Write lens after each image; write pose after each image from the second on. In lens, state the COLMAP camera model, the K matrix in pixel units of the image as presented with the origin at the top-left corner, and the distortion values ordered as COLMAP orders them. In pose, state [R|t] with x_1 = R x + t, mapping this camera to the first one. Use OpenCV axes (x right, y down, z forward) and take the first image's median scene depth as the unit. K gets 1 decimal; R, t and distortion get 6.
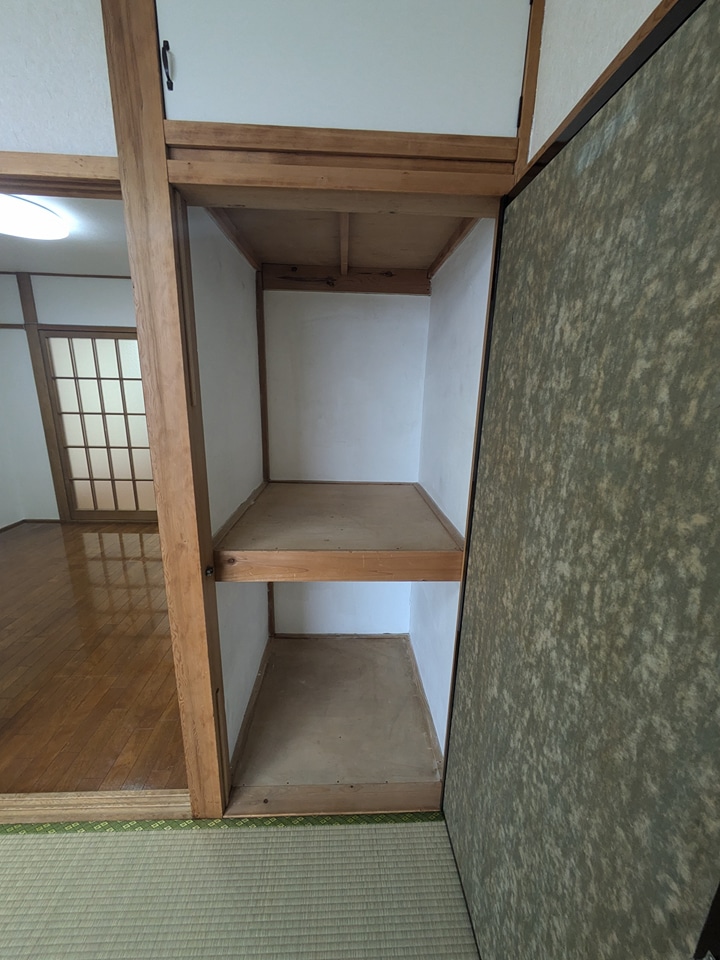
lens RADIAL K [[377.5, 0, 360.8], [0, 377.5, 481.7], [0, 0, 1]] dist [-0.001703, 0.001449]
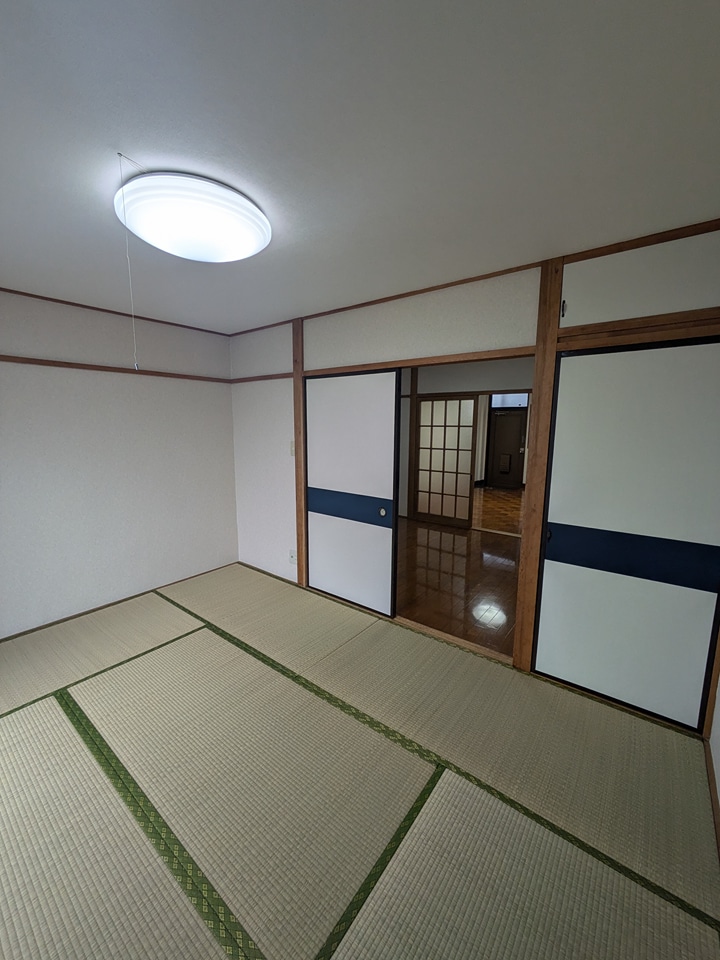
lens RADIAL K [[377.5, 0, 361.2], [0, 377.5, 482.9], [0, 0, 1]] dist [-0.001703, 0.001449]
pose [[0.765687, 0.078605, -0.638393, 0.030572], [-0.142220, 0.988629, -0.048849, 0.072308], [0.627294, 0.128195, 0.768159, -0.338714]]
